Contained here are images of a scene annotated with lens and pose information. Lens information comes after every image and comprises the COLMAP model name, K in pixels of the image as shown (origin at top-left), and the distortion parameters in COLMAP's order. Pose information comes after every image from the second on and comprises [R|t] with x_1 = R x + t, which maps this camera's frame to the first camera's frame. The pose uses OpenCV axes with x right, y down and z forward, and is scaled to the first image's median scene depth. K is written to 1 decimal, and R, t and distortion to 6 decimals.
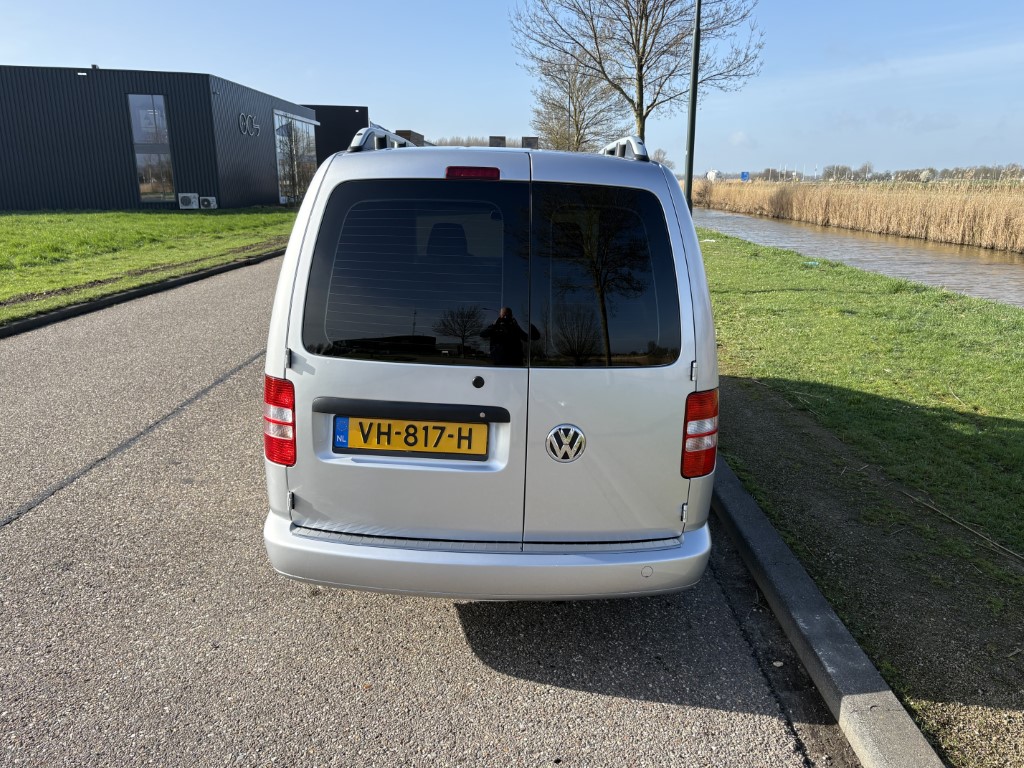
lens RADIAL K [[797.6, 0, 512.0], [0, 797.6, 384.0], [0, 0, 1]] dist [0.016429, 0.002296]
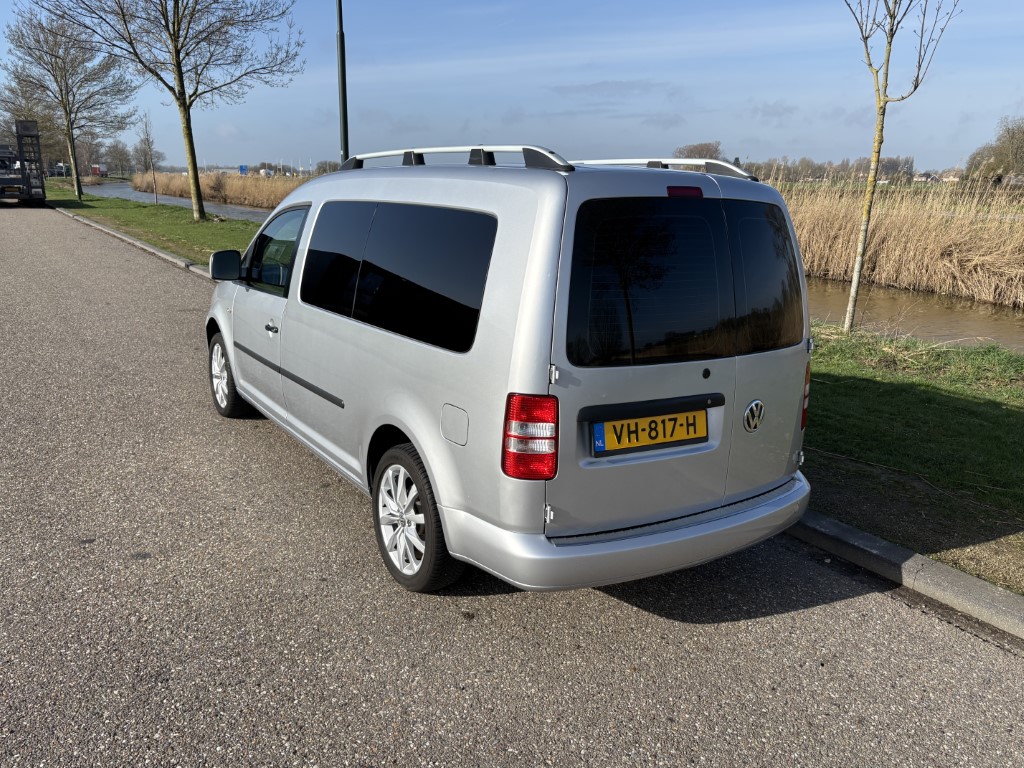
lens RADIAL K [[797.6, 0, 512.0], [0, 797.6, 384.0], [0, 0, 1]] dist [0.016429, 0.002296]
pose [[0.831913, -0.125476, 0.540534, -0.862711], [0.121774, 0.991636, 0.042775, -0.067997], [-0.541380, 0.030238, 0.840234, 0.177566]]
